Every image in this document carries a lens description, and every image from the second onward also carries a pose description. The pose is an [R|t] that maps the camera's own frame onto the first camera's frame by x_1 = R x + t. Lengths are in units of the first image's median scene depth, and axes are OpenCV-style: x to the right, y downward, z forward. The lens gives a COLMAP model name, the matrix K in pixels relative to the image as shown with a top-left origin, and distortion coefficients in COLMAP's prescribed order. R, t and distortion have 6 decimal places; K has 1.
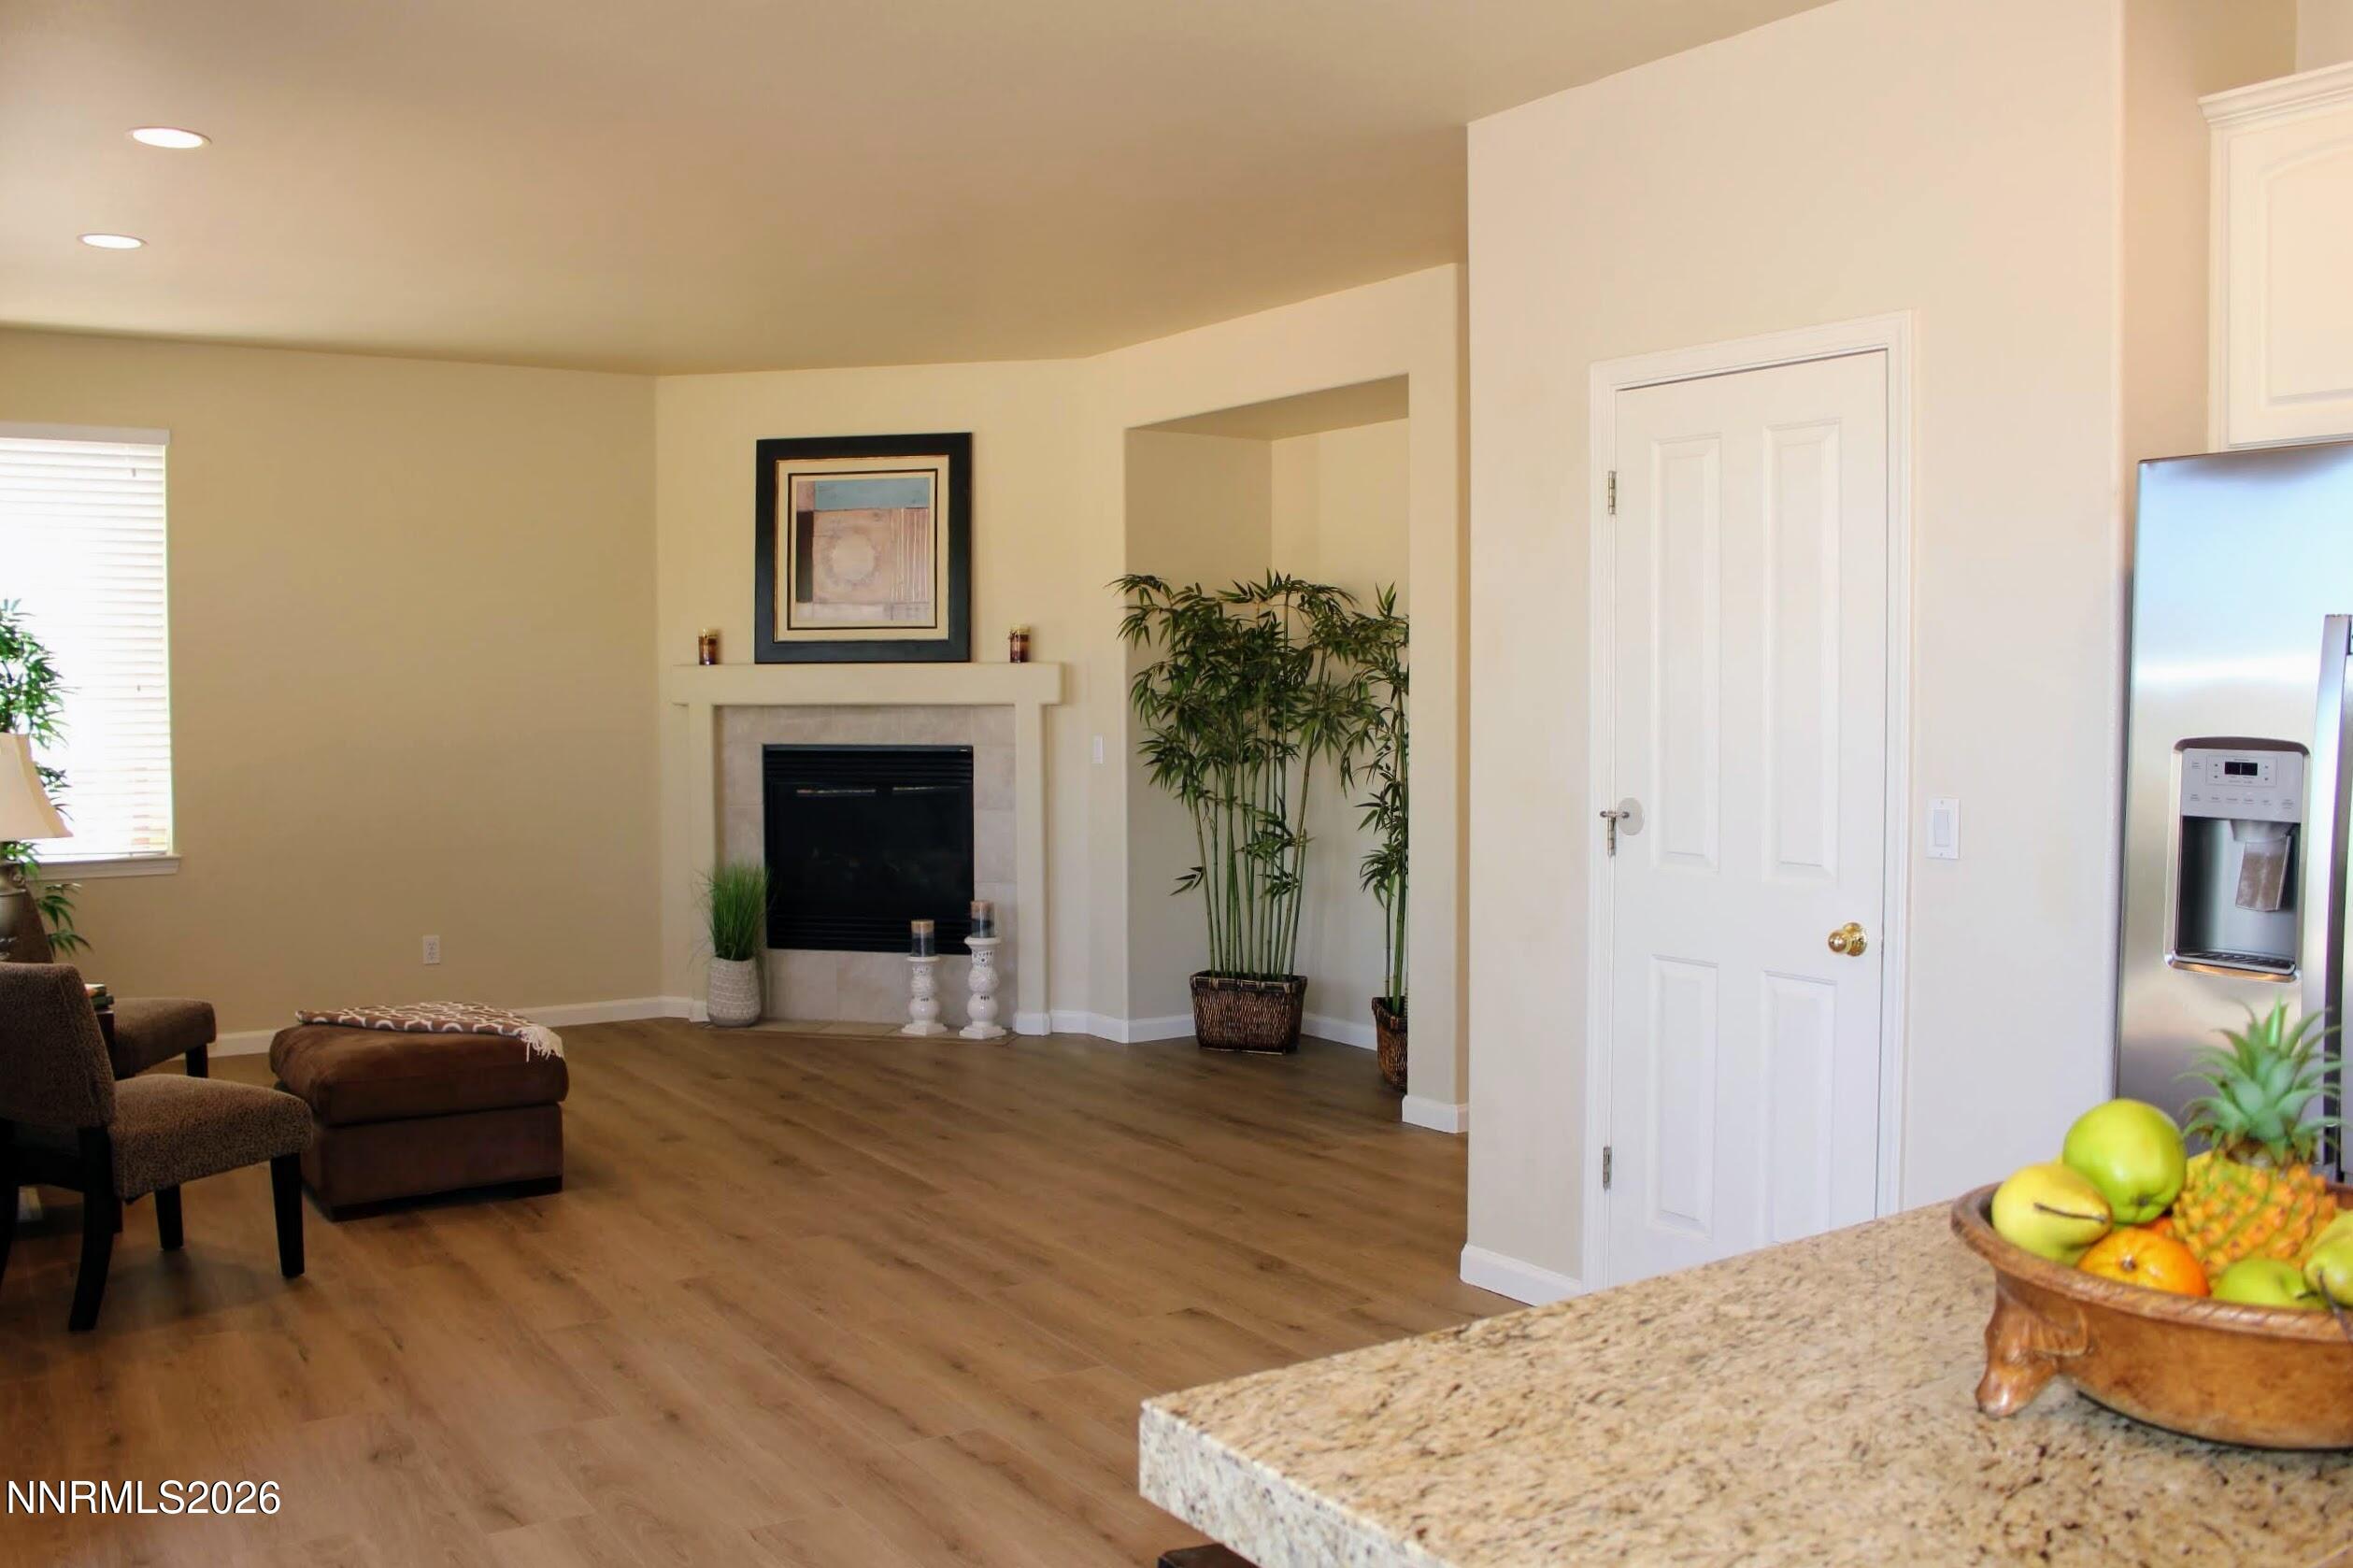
lens RADIAL K [[2010.8, 0, 1176.0], [0, 2010.8, 800.1], [0, 0, 1]] dist [-0.154600, 0.110609]
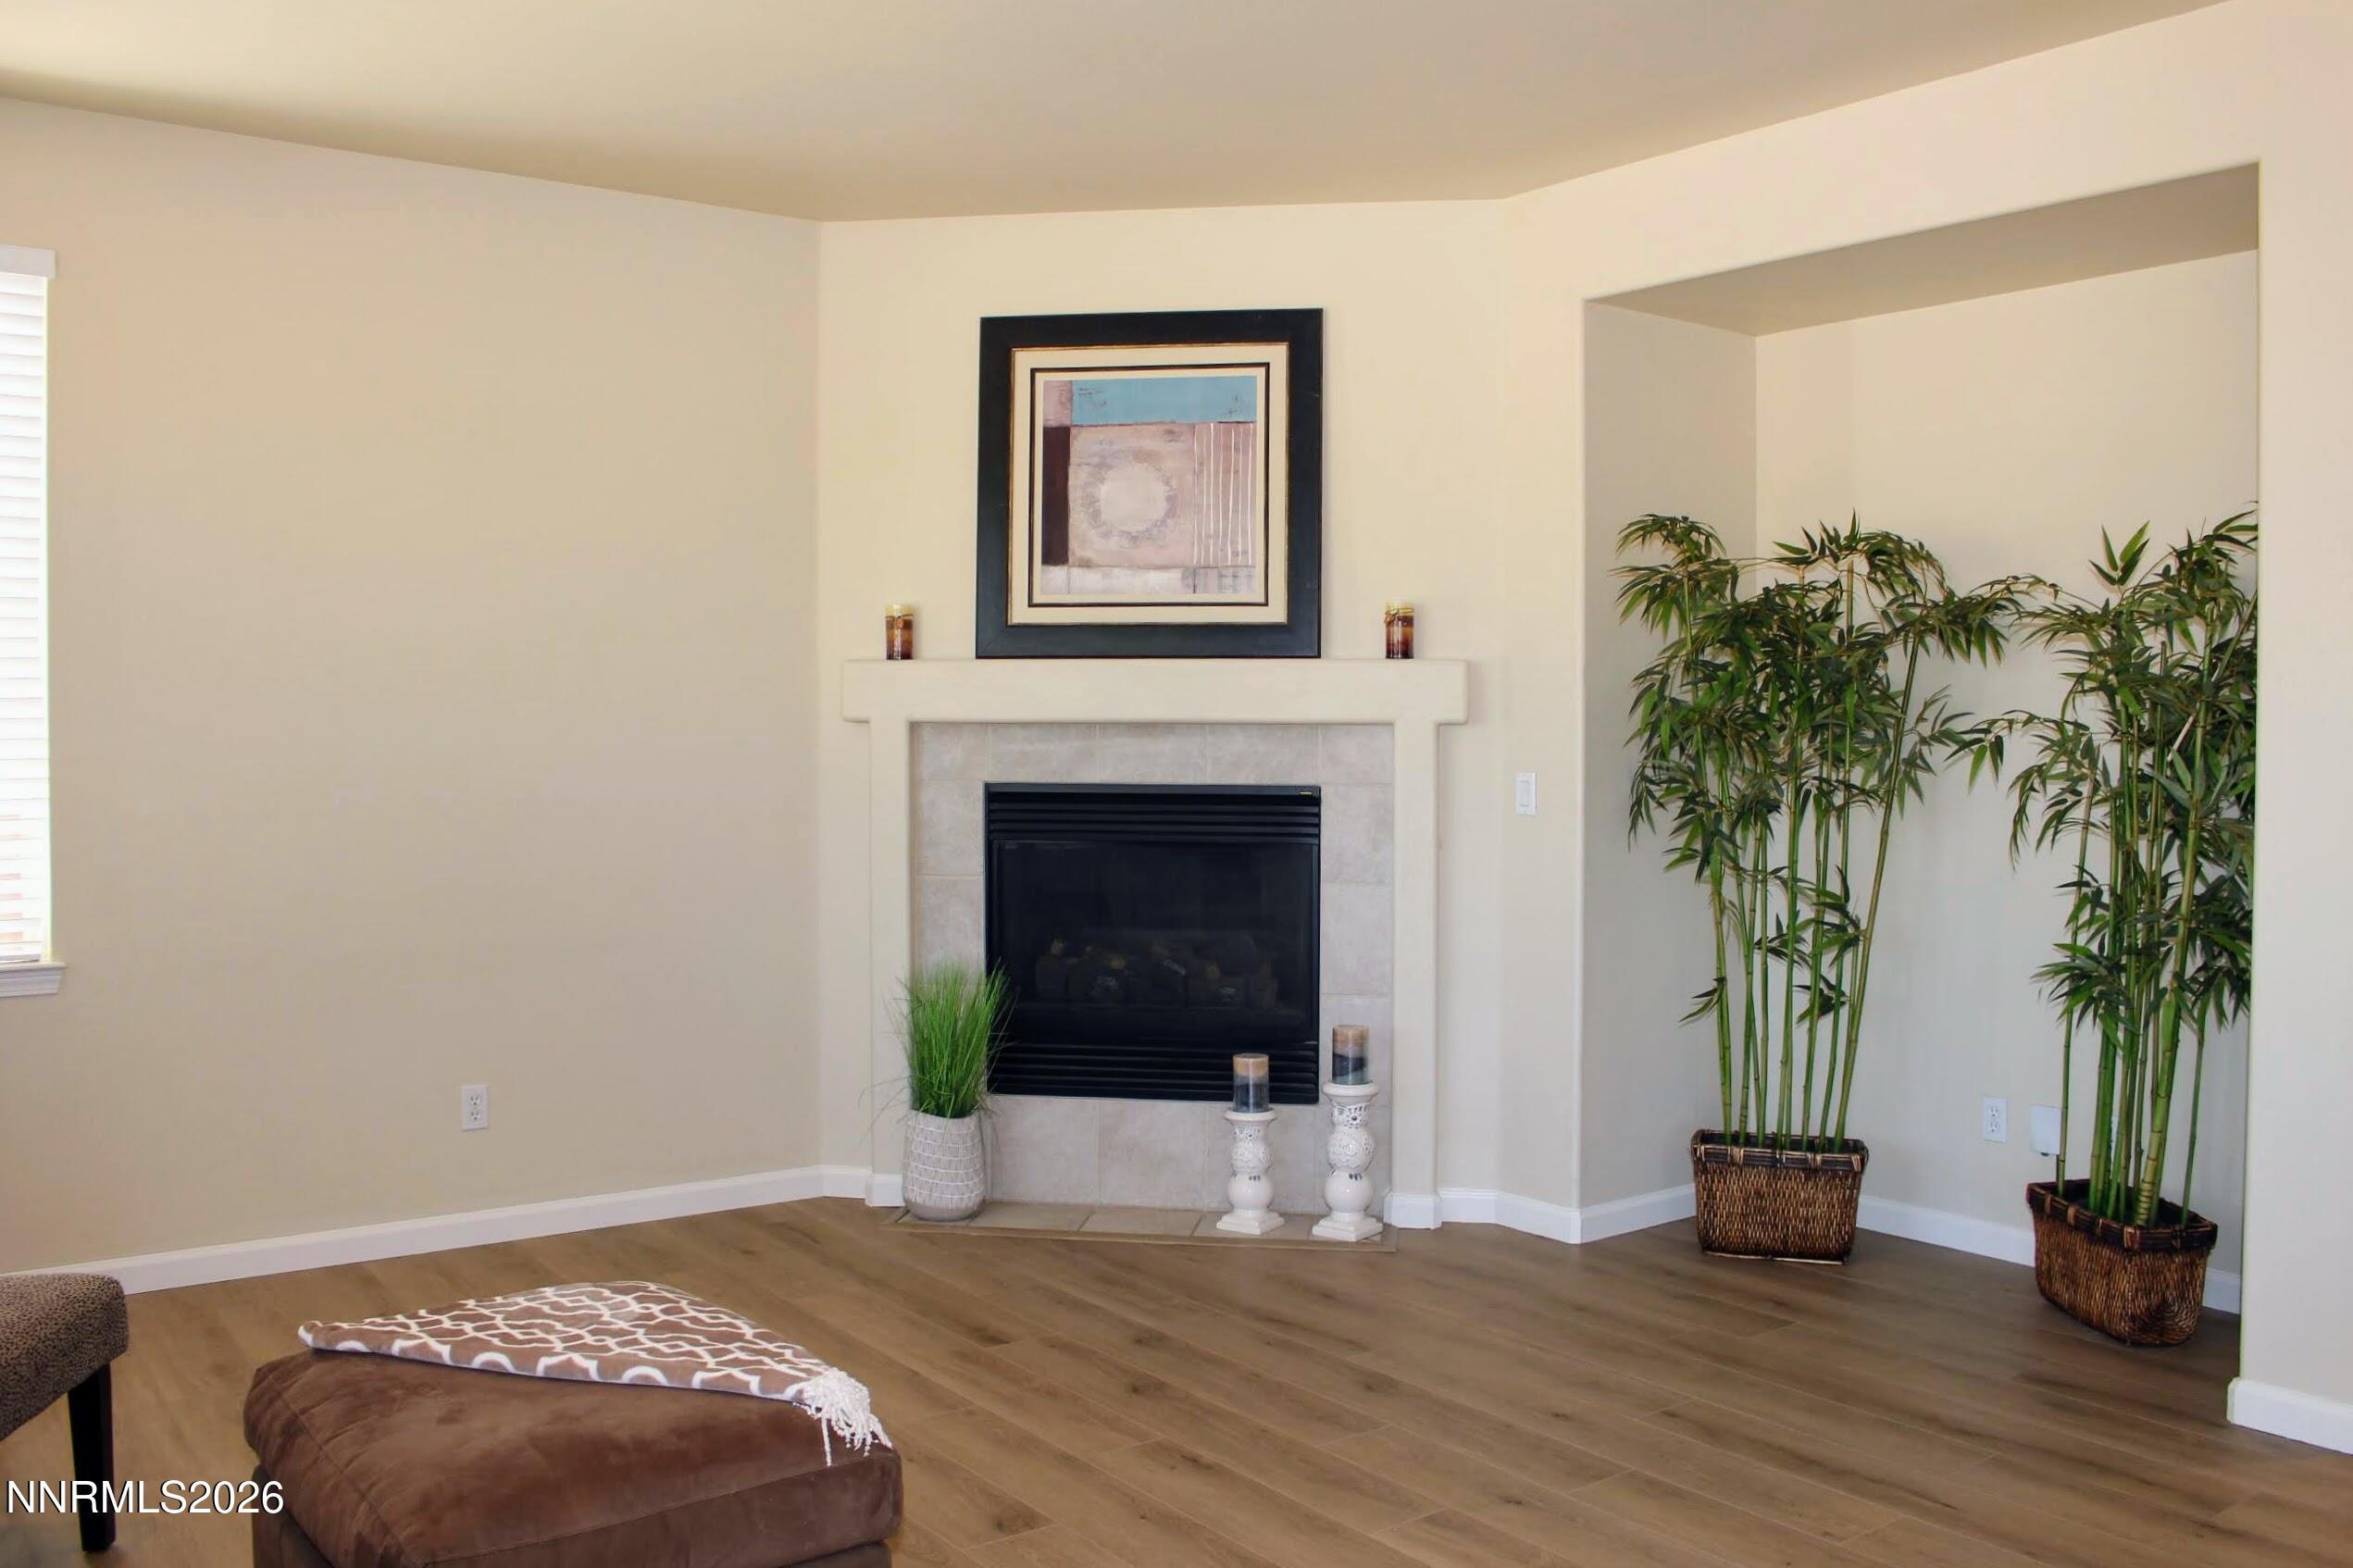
lens RADIAL K [[1983.8, 0, 1176.5], [0, 1983.8, 784.0], [0, 0, 1]] dist [-0.155243, 0.124183]
pose [[0.998776, 0.002333, 0.049413, -0.180880], [-0.001039, 0.999657, -0.026186, -0.010757], [-0.049457, 0.026103, 0.998435, 0.359331]]
